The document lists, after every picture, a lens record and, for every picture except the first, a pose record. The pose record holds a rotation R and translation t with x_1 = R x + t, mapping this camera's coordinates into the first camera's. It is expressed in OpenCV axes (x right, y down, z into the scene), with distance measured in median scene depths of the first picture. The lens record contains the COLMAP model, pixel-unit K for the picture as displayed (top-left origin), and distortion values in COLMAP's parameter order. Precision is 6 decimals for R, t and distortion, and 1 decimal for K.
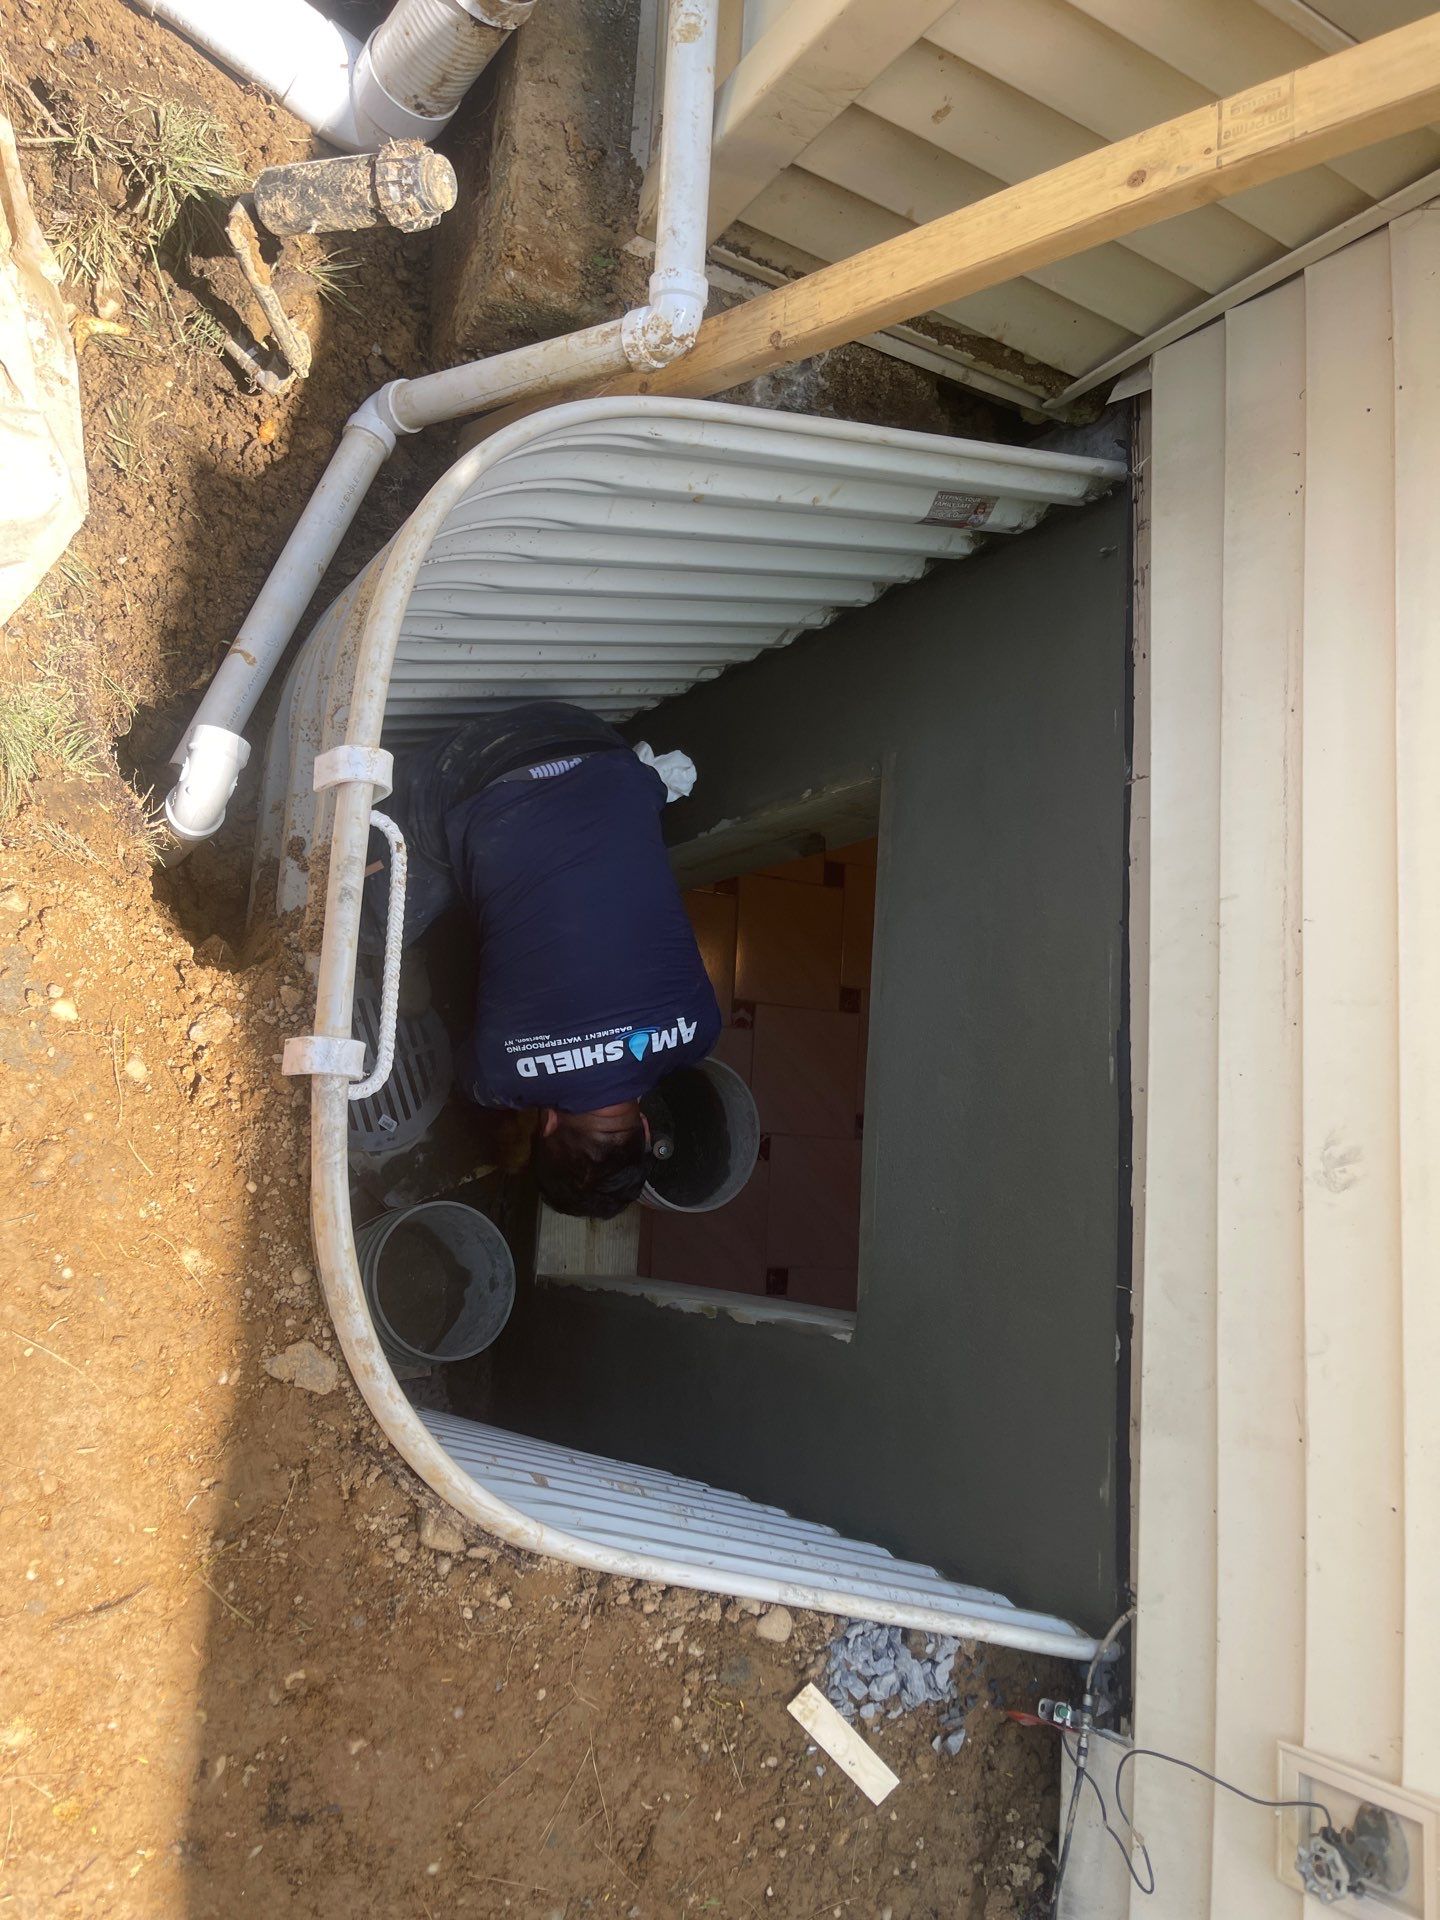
lens RADIAL K [[1302.5, 0, 751.8], [0, 1302.5, 985.1], [0, 0, 1]] dist [0.091478, -0.077010]
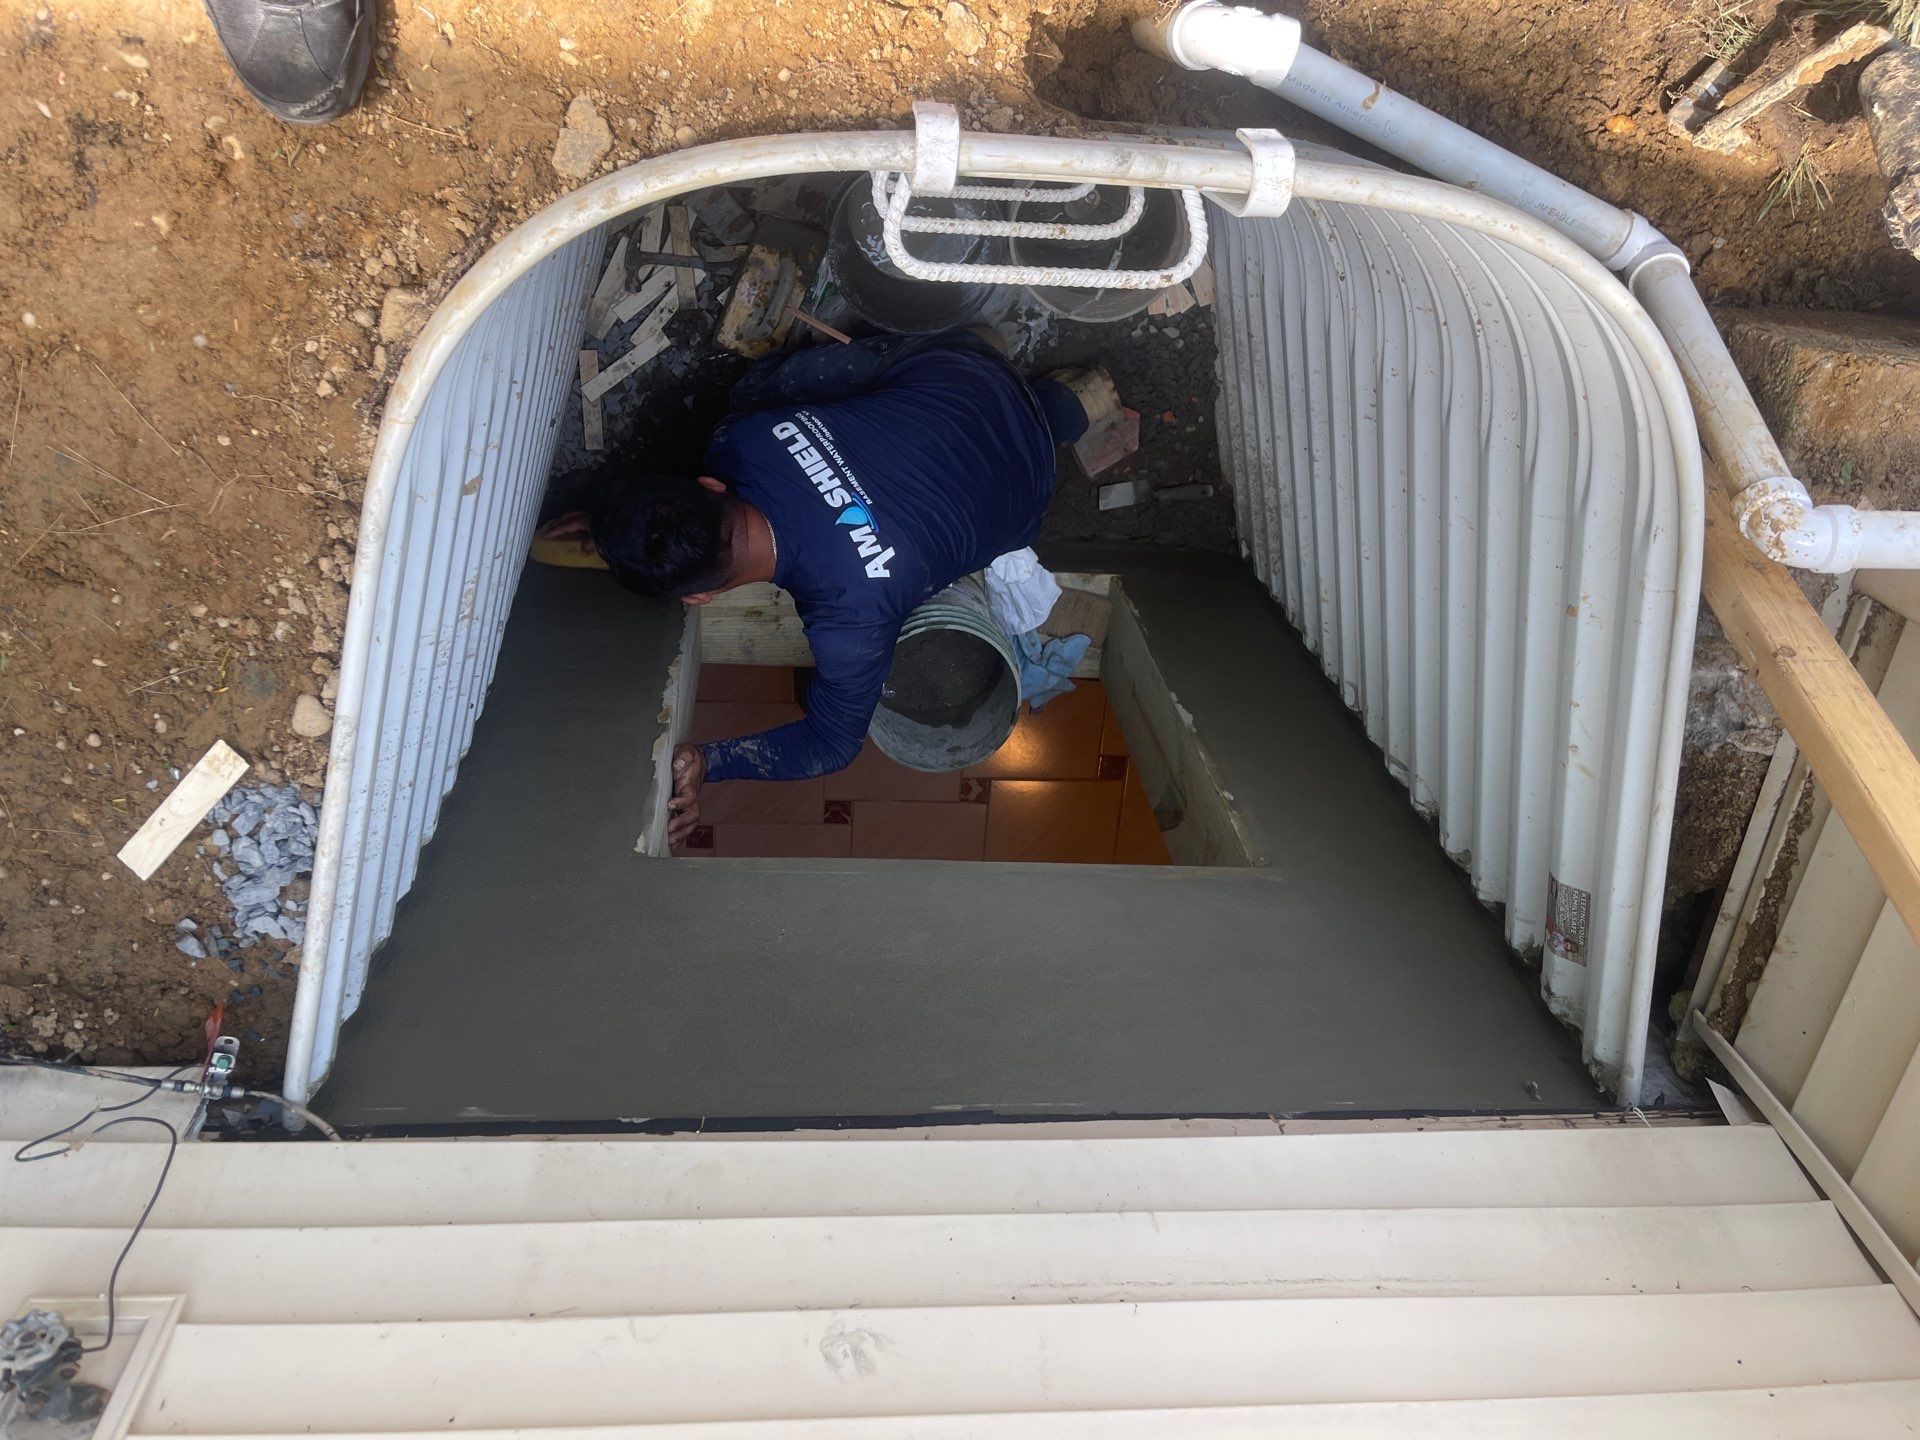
lens RADIAL K [[1271.8, 0, 962.5], [0, 1271.8, 819.3], [0, 0, 1]] dist [0.086505, -0.071644]
pose [[0.040756, 0.997574, -0.056430, 0.147841], [-0.998941, 0.041890, 0.019044, 0.033826], [0.021362, 0.055594, 0.998225, 0.146689]]
